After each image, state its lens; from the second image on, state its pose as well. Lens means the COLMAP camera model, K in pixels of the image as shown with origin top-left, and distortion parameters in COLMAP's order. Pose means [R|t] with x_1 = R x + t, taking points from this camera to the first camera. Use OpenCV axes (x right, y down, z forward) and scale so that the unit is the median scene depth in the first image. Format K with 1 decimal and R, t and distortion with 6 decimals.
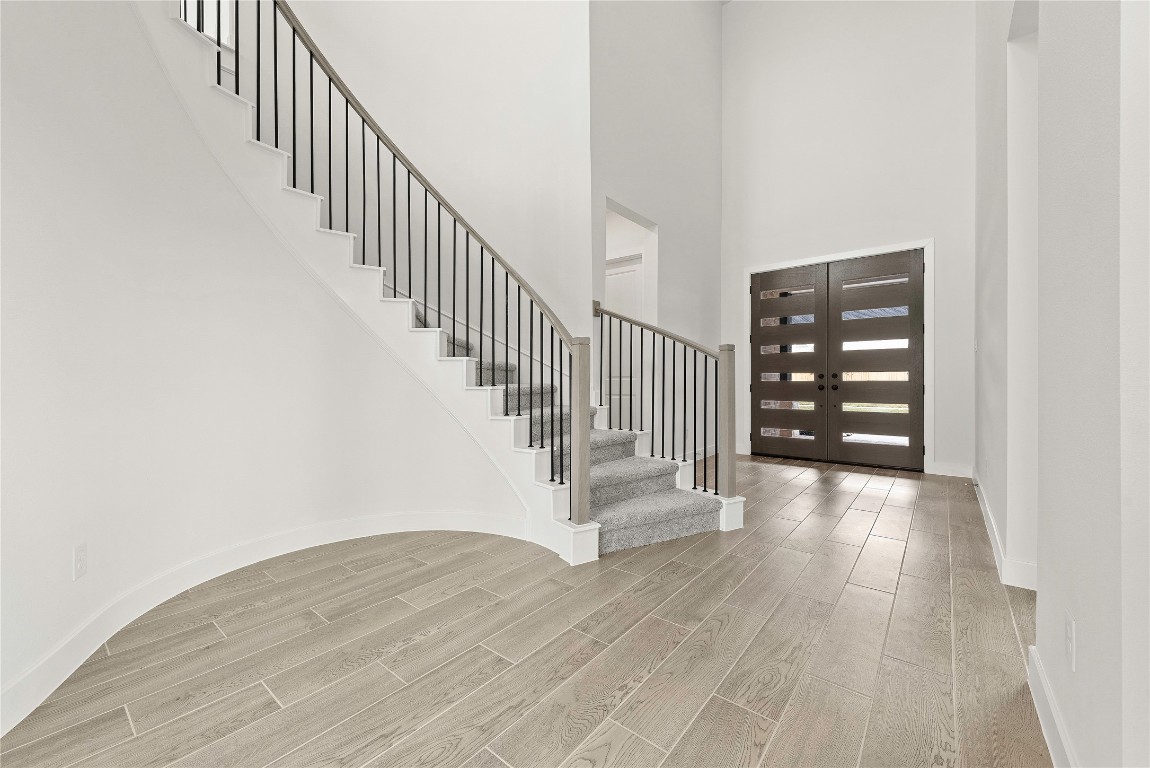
lens RADIAL K [[452.8, 0, 572.7], [0, 452.8, 381.5], [0, 0, 1]] dist [0.009537, -0.001951]
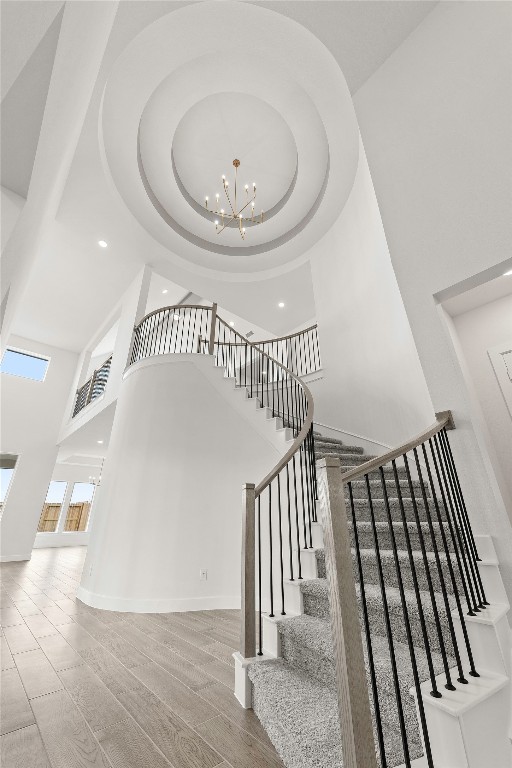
lens RADIAL K [[302.4, 0, 254.4], [0, 302.4, 383.0], [0, 0, 1]] dist [0.009537, -0.001951]
pose [[-0.164073, -0.399424, -0.901965, 1.221251], [-0.005632, 0.914721, -0.404048, -0.005450], [0.986432, -0.061214, -0.152330, 1.474866]]
